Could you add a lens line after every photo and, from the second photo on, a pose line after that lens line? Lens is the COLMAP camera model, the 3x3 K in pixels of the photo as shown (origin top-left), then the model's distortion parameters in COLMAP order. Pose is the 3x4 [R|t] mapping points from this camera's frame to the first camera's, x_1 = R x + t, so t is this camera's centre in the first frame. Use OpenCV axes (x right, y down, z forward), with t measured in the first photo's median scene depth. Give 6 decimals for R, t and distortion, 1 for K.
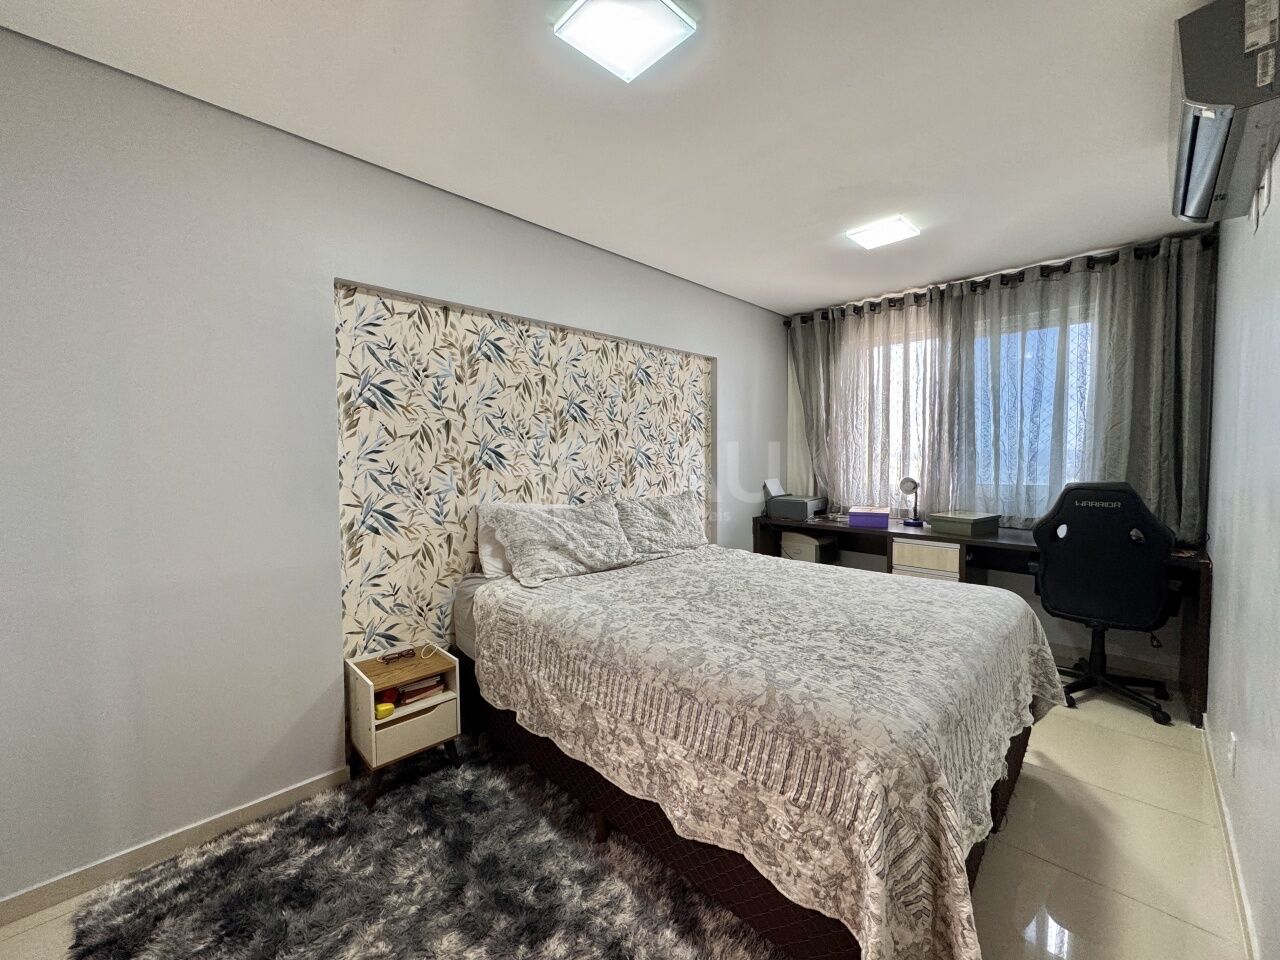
lens RADIAL K [[513.7, 0, 641.4], [0, 513.7, 478.4], [0, 0, 1]] dist [-0.002072, 0.000034]
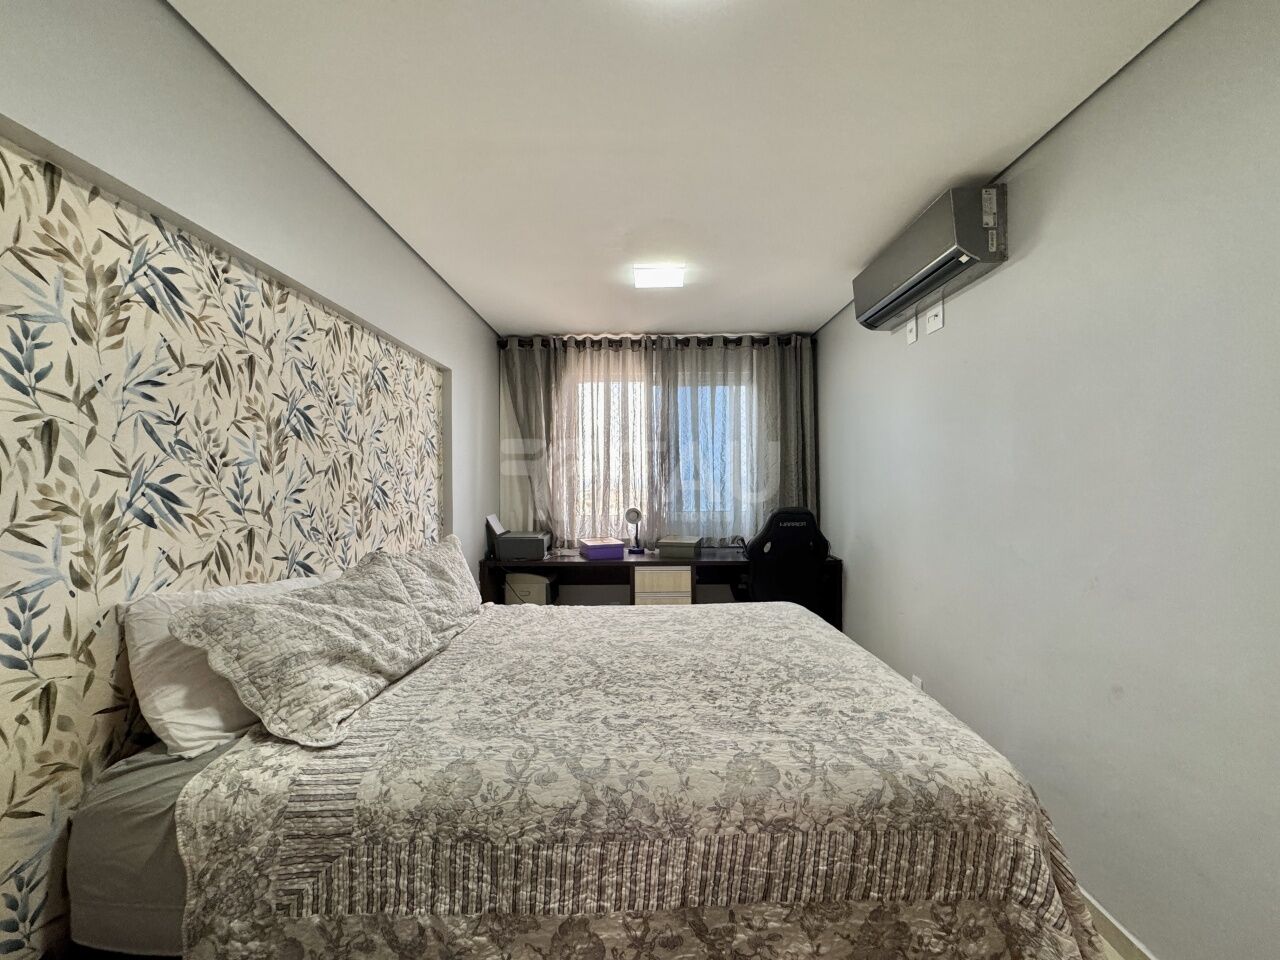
lens RADIAL K [[513.7, 0, 641.4], [0, 513.7, 478.4], [0, 0, 1]] dist [-0.002072, 0.000034]
pose [[0.713614, 0.002785, 0.700534, -0.310256], [0.036918, 0.998453, -0.041577, -0.026548], [-0.699566, 0.055532, 0.712407, 0.329490]]
